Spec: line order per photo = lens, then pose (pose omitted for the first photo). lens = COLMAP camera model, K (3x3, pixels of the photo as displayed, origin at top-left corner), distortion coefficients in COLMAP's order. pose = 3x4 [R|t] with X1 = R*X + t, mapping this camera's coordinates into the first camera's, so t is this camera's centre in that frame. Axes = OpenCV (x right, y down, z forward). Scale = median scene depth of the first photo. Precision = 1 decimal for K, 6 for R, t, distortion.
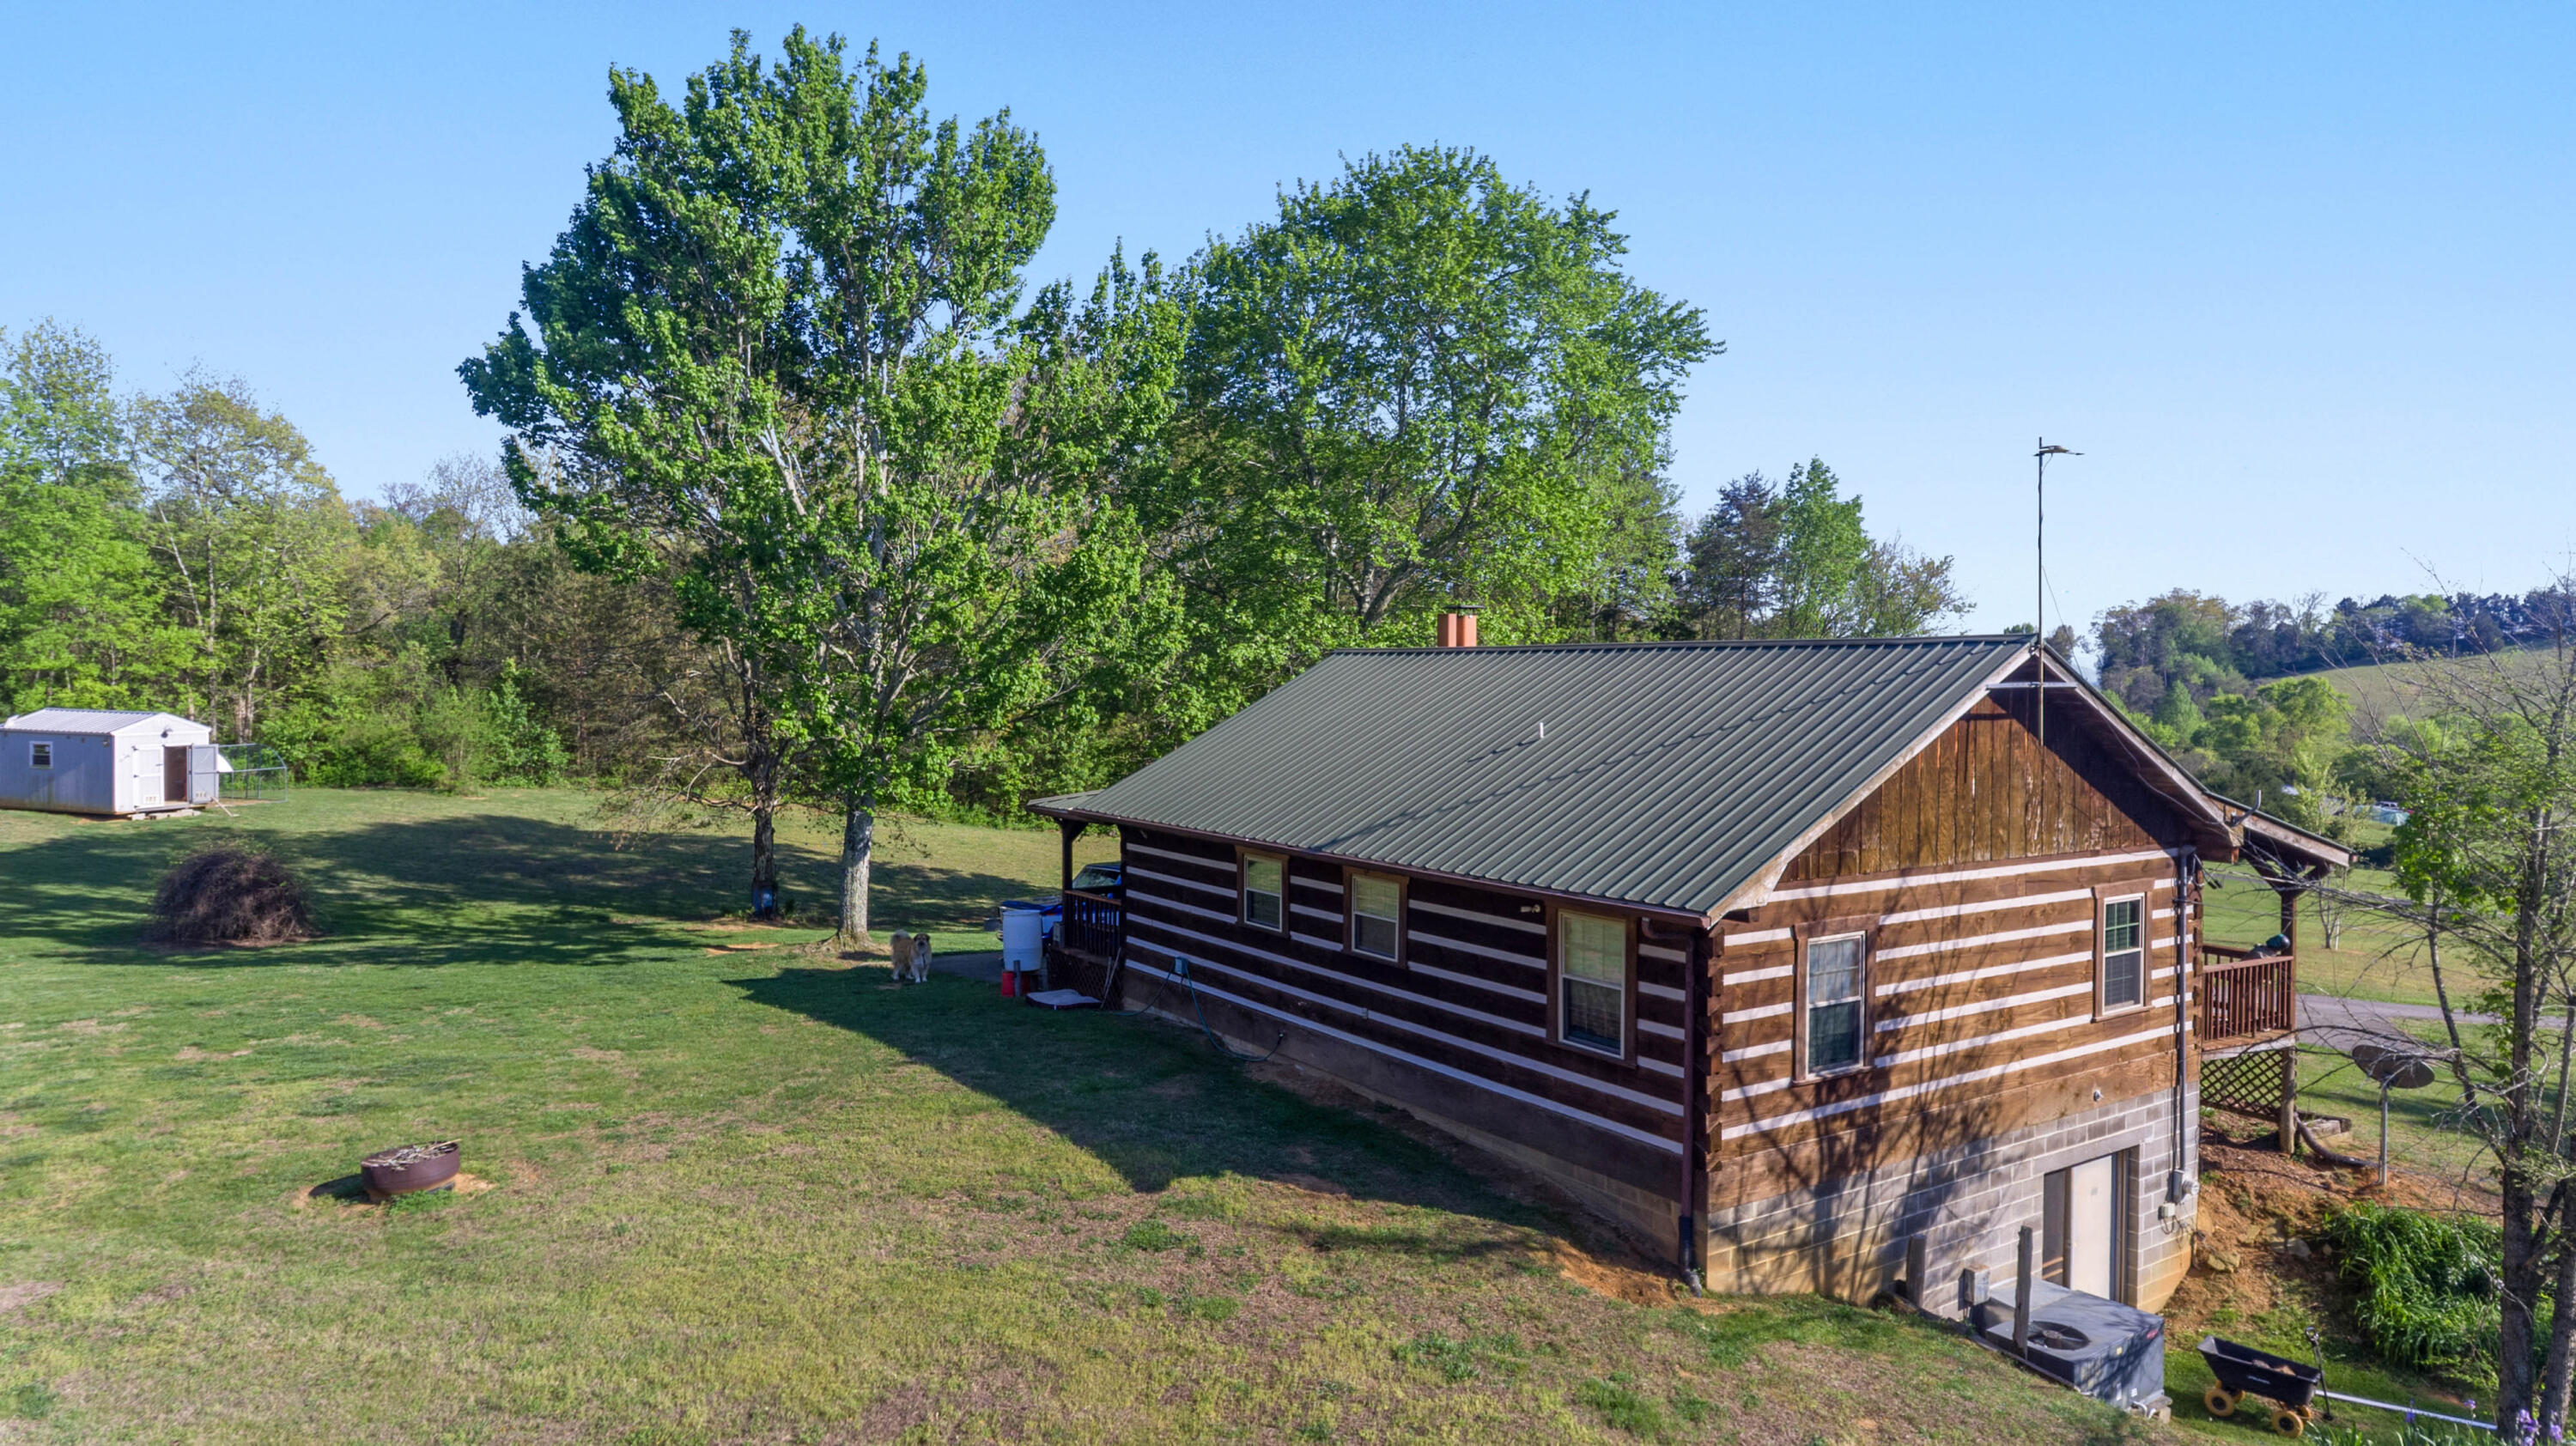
lens RADIAL K [[1548.5, 0, 1288.0], [0, 1548.5, 723.0], [0, 0, 1]] dist [0.044483, -0.029024]
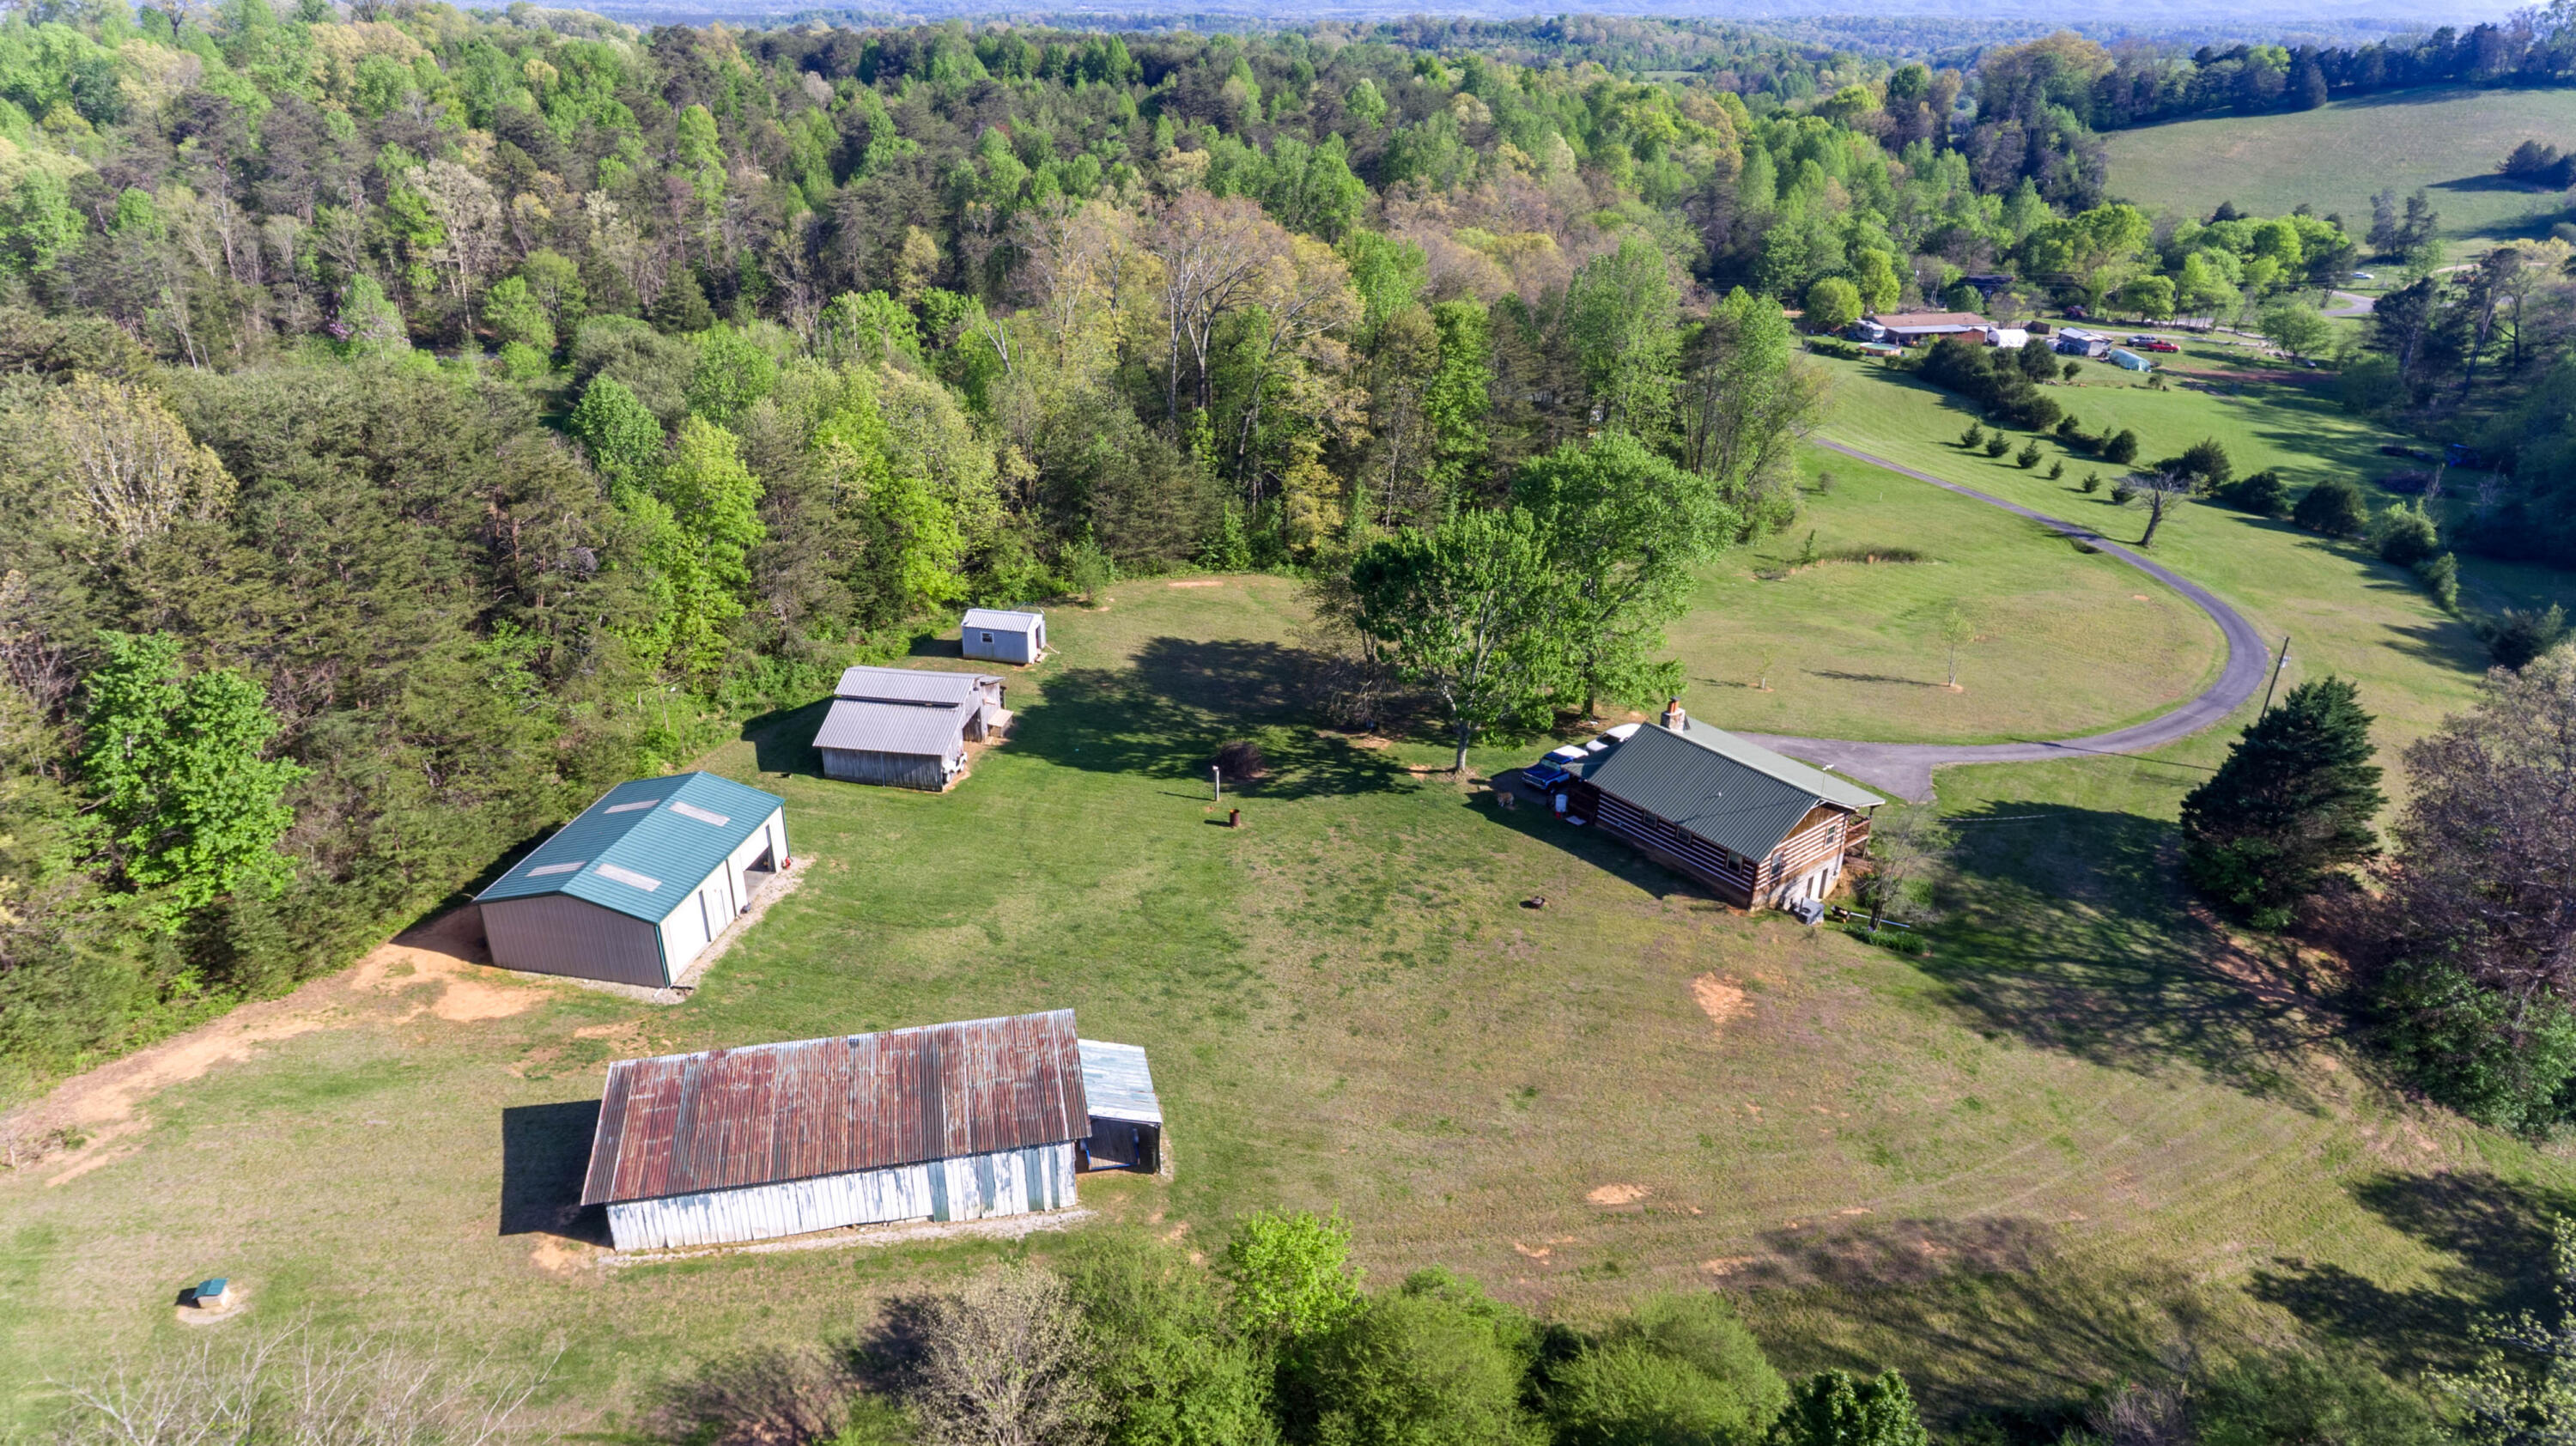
lens RADIAL K [[1548.5, 0, 1288.0], [0, 1548.5, 723.0], [0, 0, 1]] dist [0.044483, -0.029024]
pose [[0.996223, -0.035702, 0.079150, -0.546352], [0.001612, 0.919006, 0.394240, -0.746438], [-0.086814, -0.392624, 0.915593, -1.133621]]
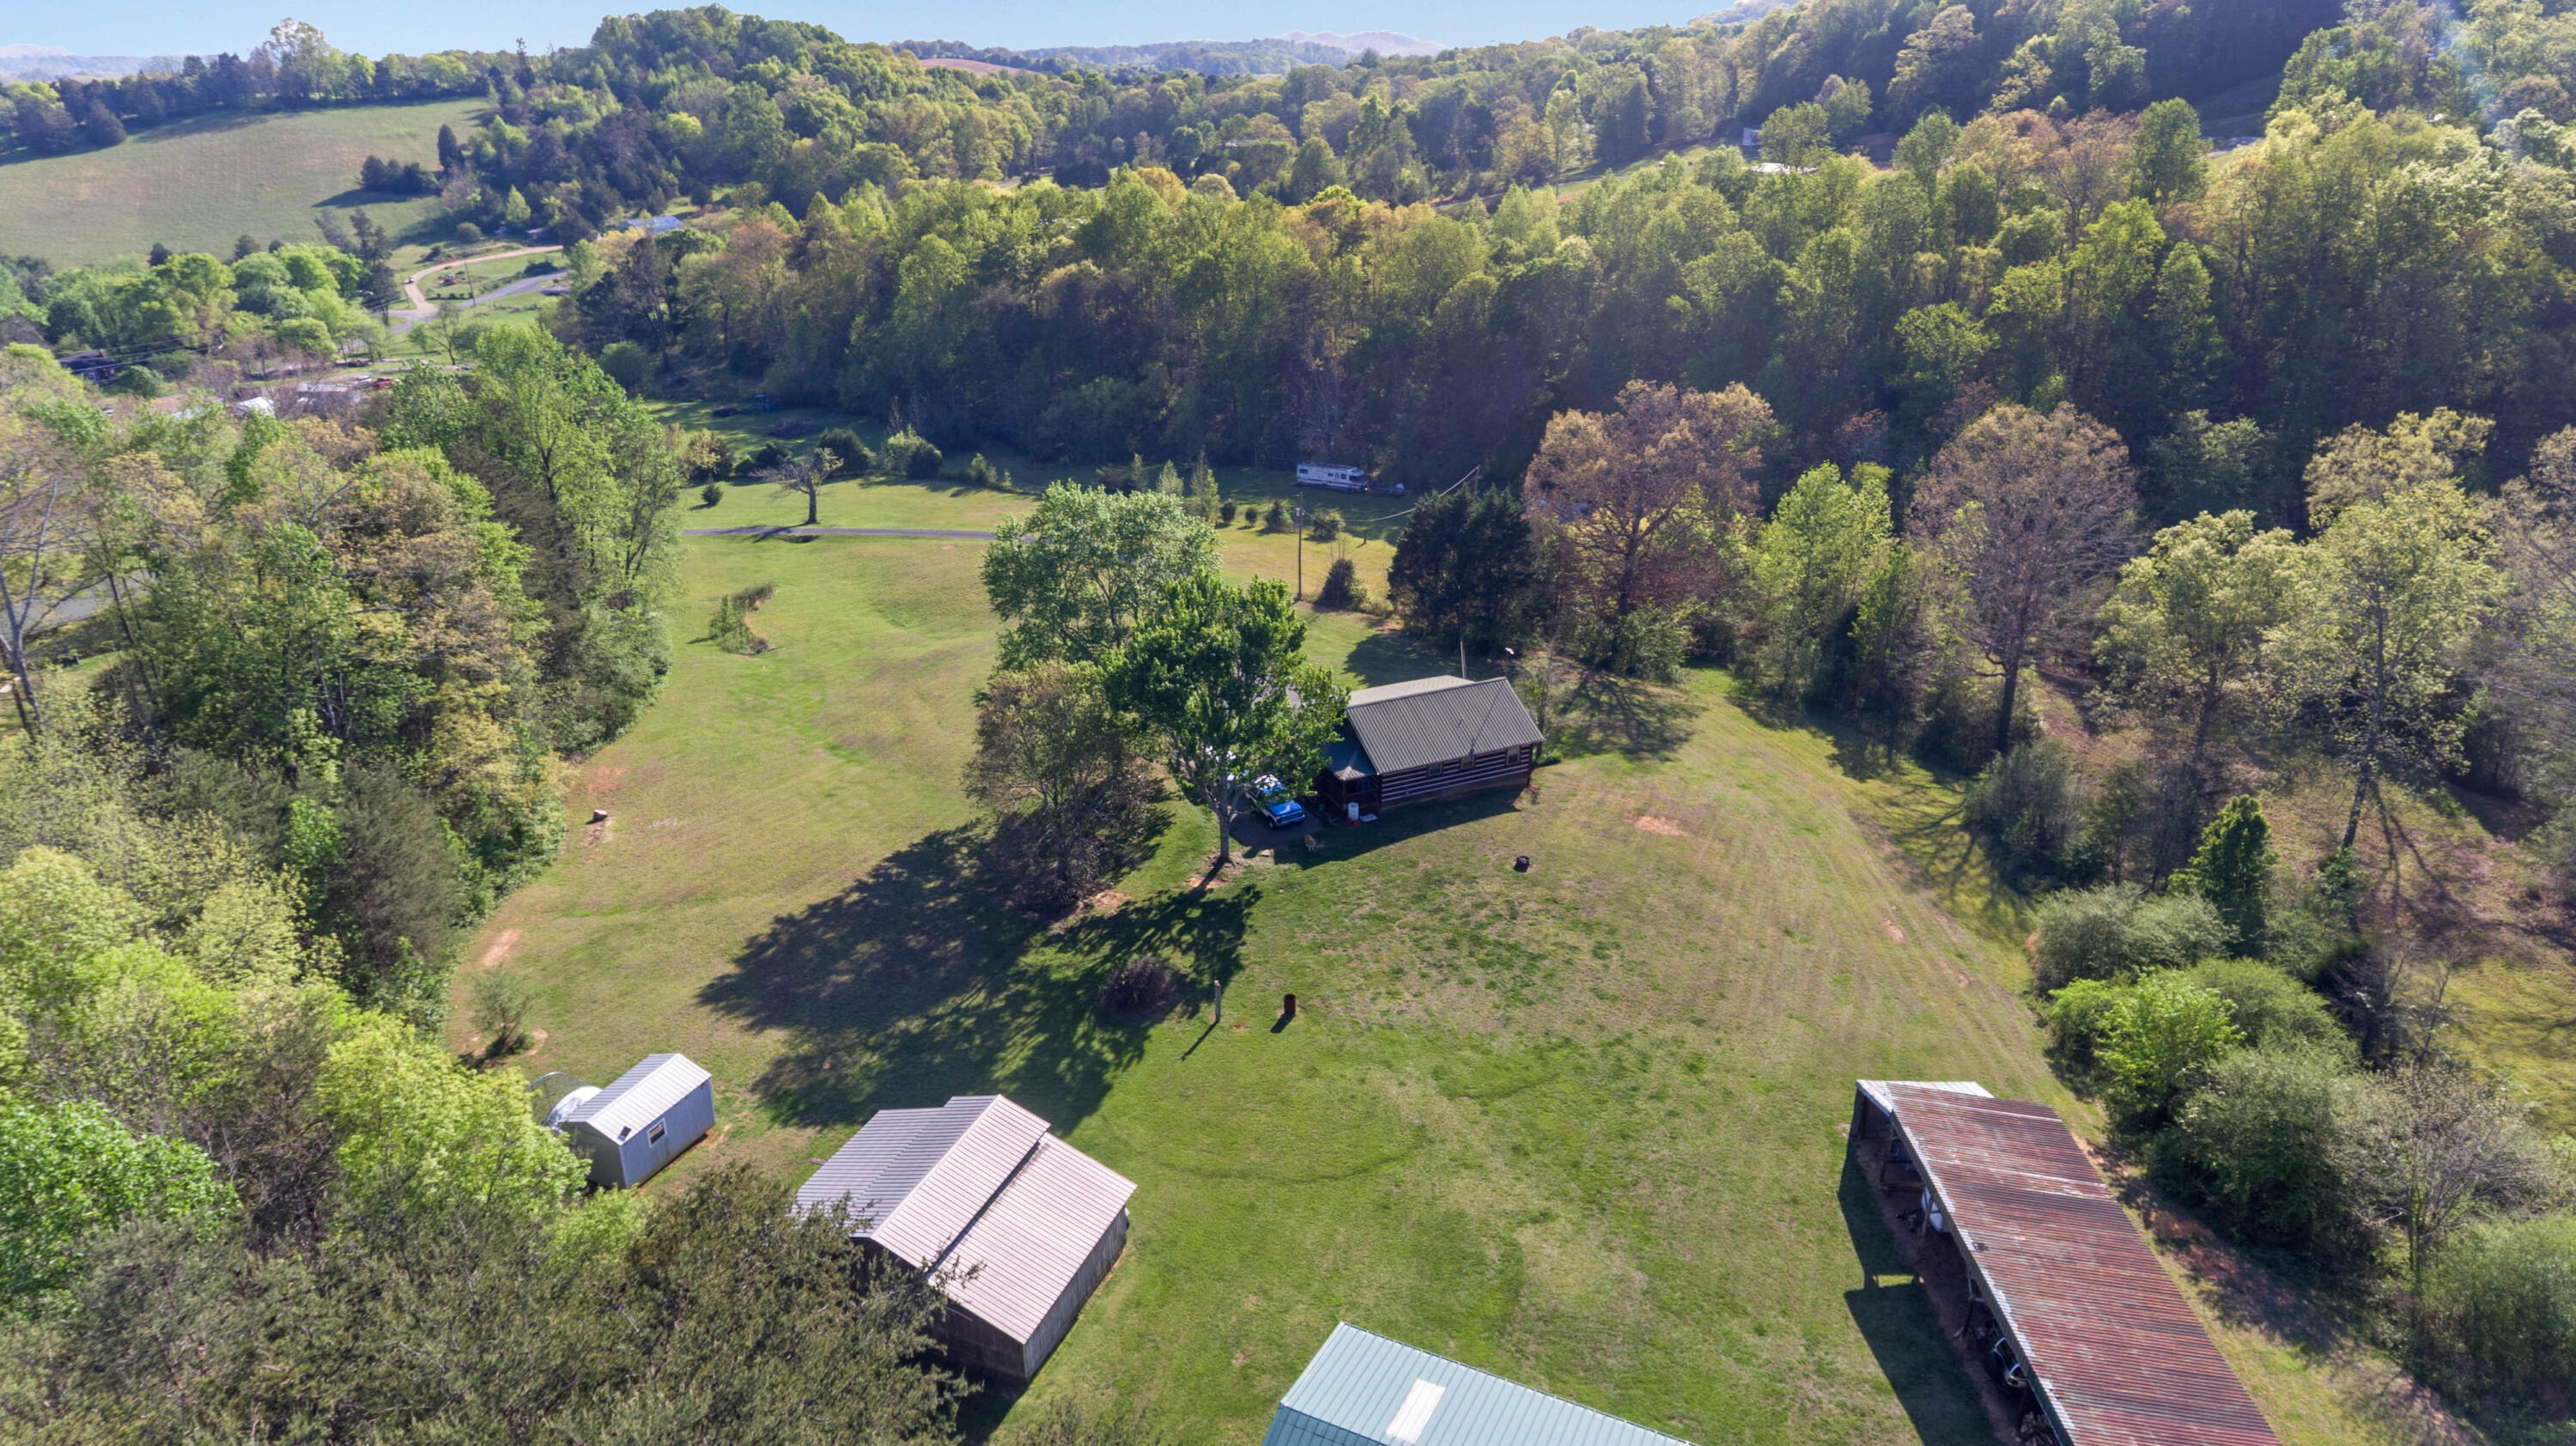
lens RADIAL K [[1548.5, 0, 1288.0], [0, 1548.5, 723.0], [0, 0, 1]] dist [0.044483, -0.029024]
pose [[0.165288, -0.408990, 0.897445, -1.688894], [0.042504, 0.912070, 0.407826, -0.765623], [-0.985329, -0.029263, 0.168138, 0.283122]]
